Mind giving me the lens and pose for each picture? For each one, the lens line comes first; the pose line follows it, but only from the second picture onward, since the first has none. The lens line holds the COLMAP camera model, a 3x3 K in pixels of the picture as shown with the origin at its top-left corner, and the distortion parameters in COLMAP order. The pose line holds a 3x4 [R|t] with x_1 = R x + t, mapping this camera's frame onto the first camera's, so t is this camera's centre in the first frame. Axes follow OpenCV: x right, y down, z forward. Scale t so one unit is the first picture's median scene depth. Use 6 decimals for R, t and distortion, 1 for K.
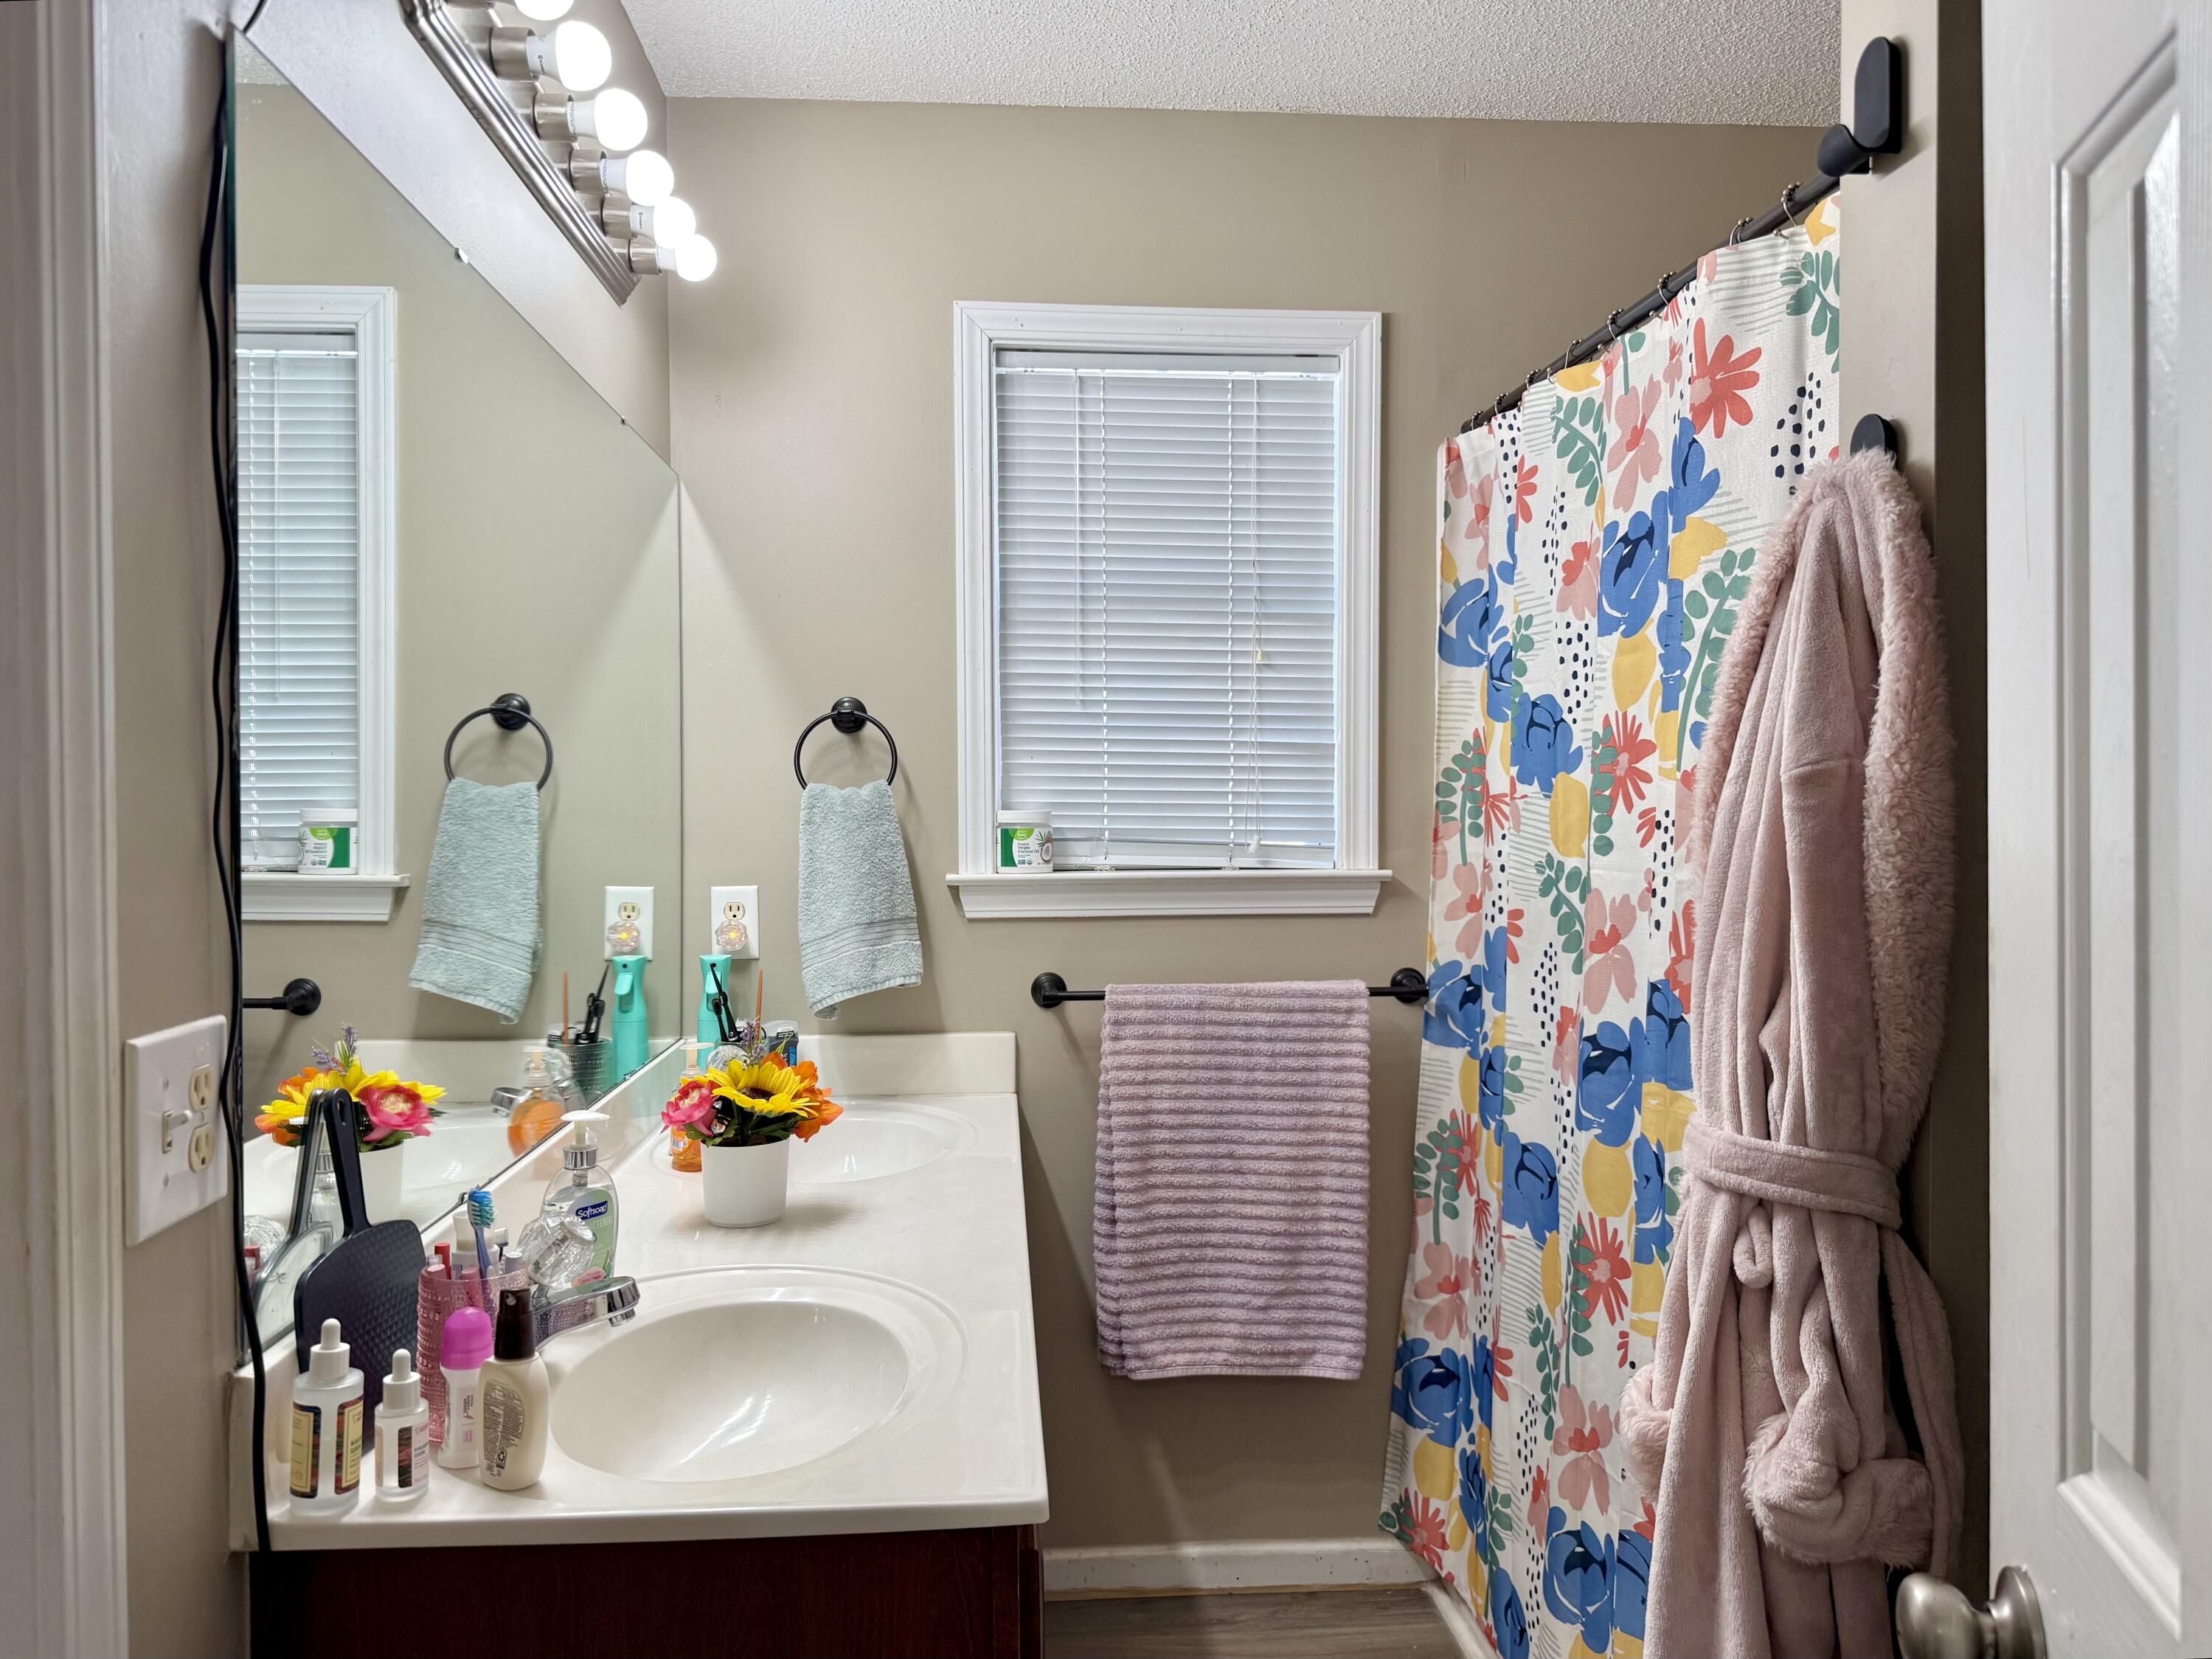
lens RADIAL K [[1595.0, 0, 1106.0], [0, 1595.0, 829.5], [0, 0, 1]] dist [0.181908, -0.381990]
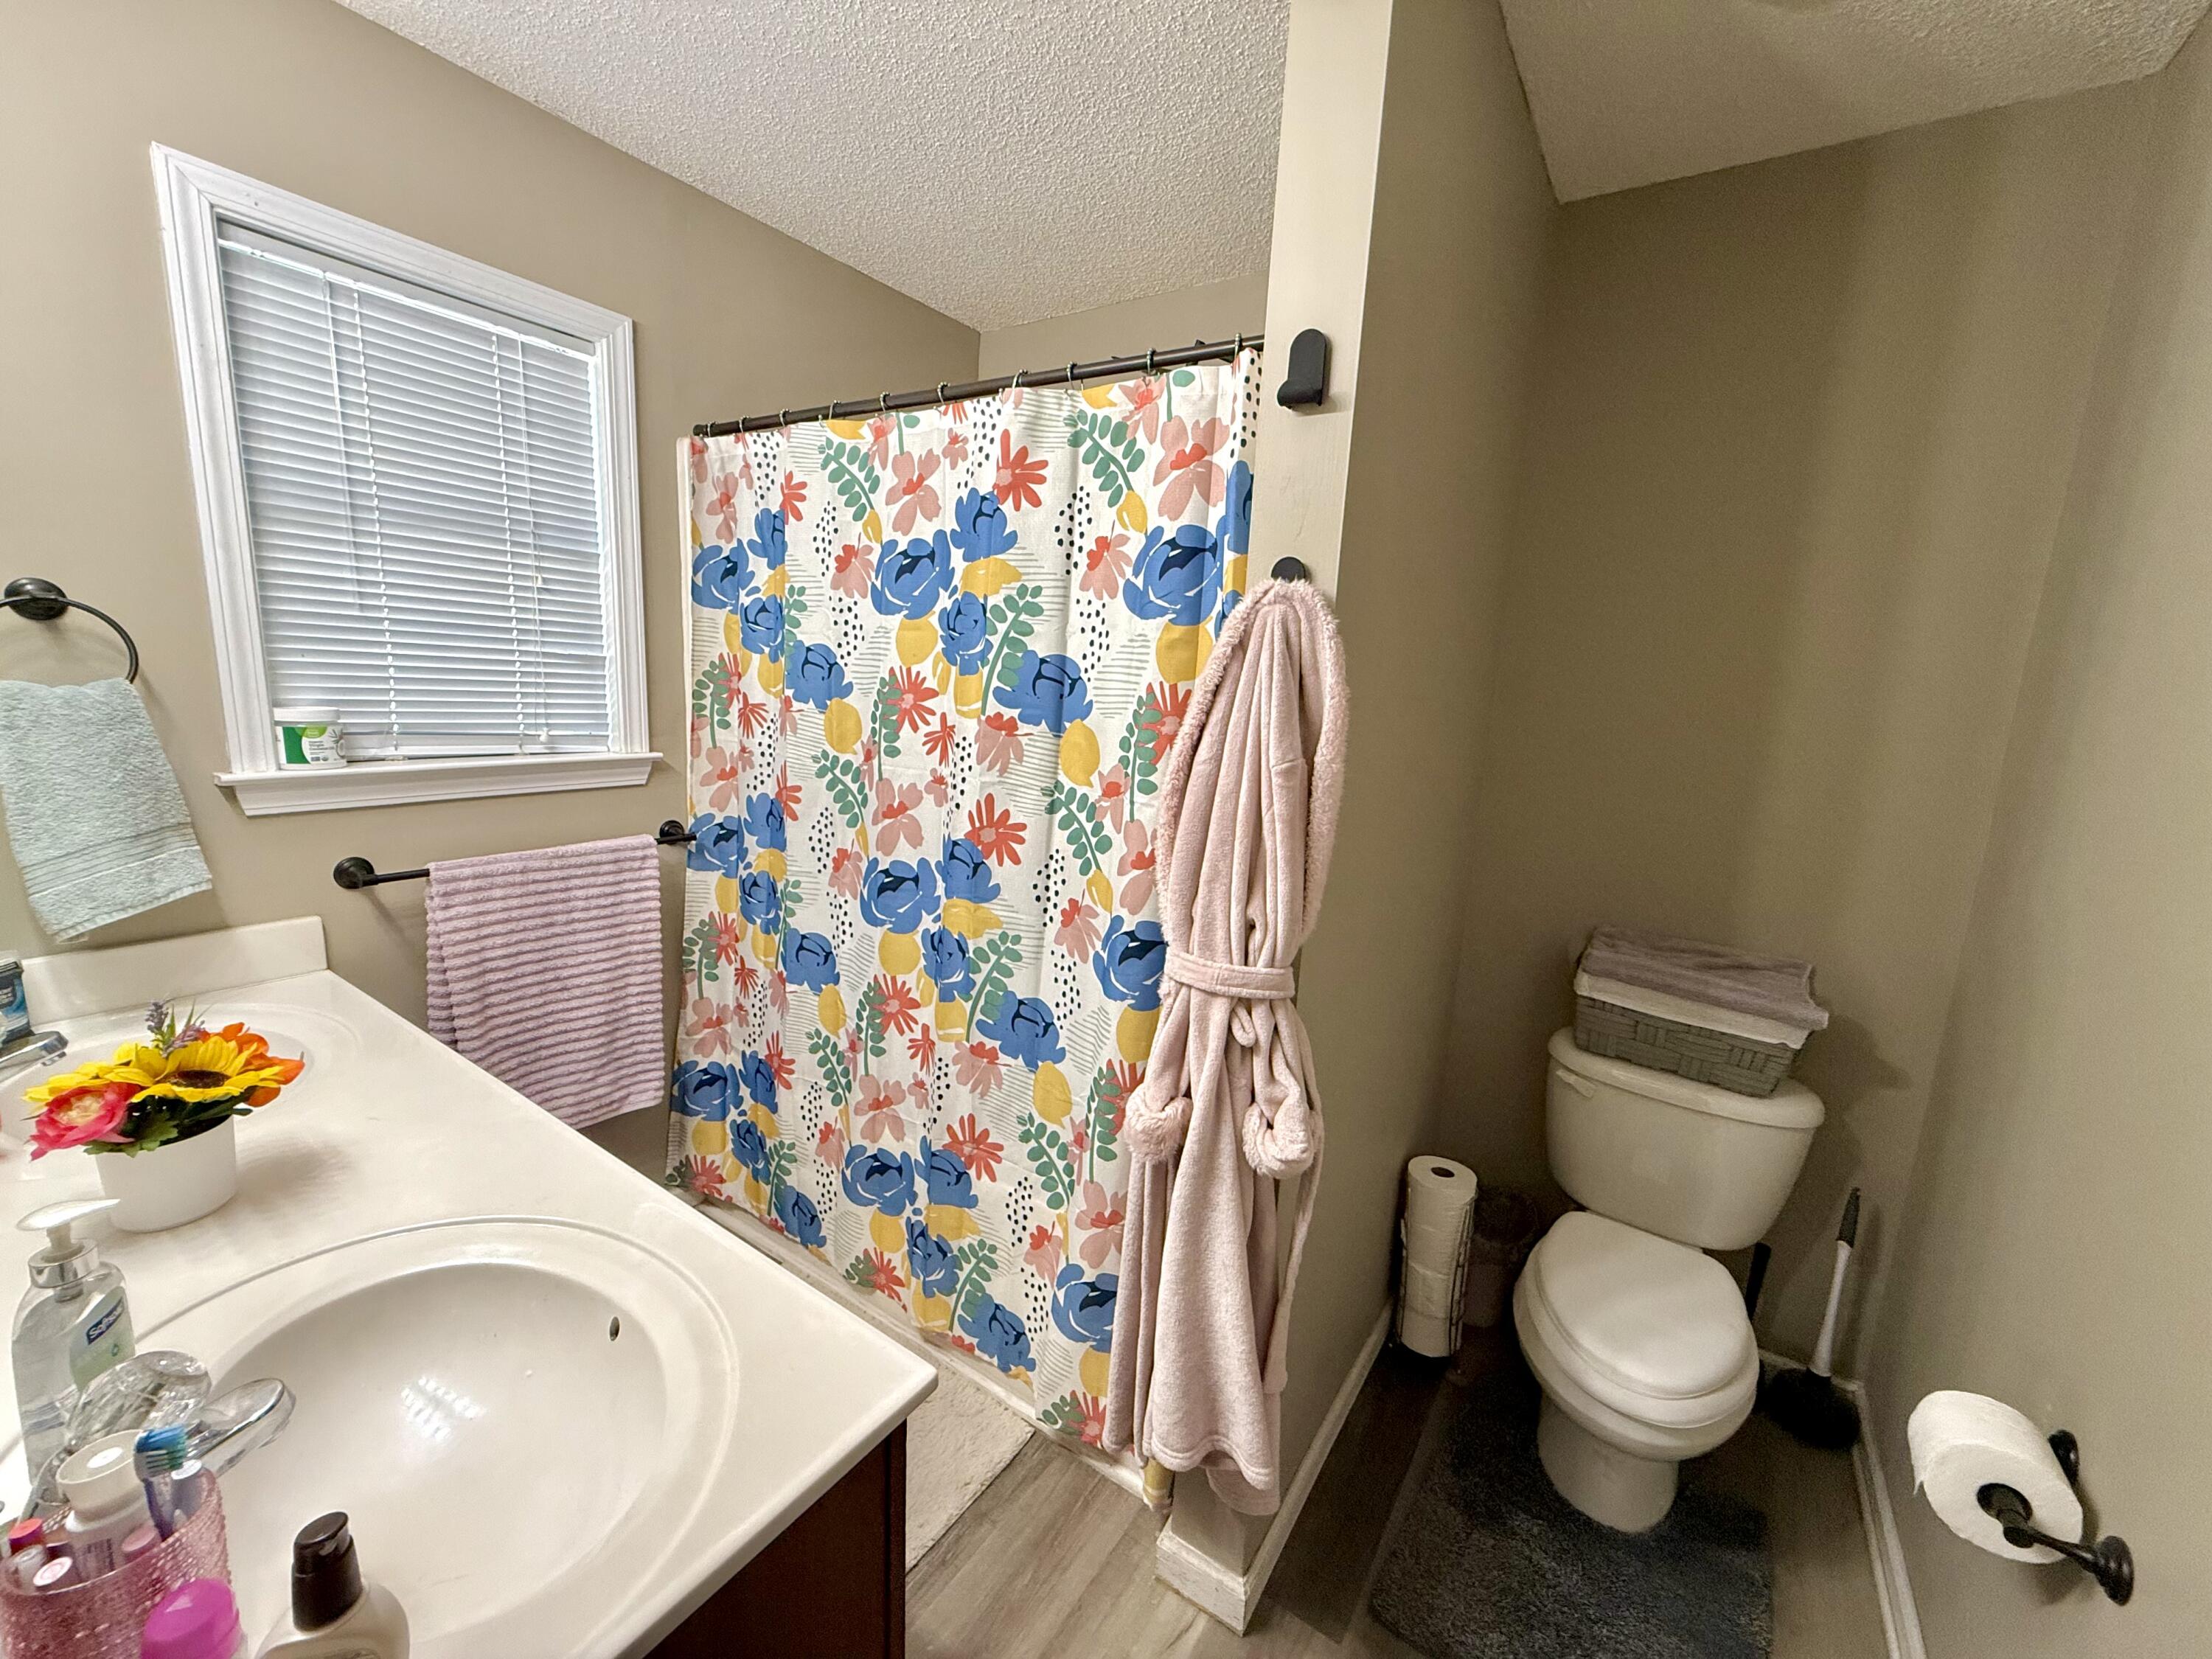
lens RADIAL K [[877.3, 0, 1100.0], [0, 877.3, 834.0], [0, 0, 1]] dist [-0.000239, -0.000256]
pose [[0.619337, -0.107644, 0.777711, -0.190975], [-0.038498, 0.985201, 0.167022, -0.048467], [-0.784181, -0.133384, 0.606027, 0.241393]]
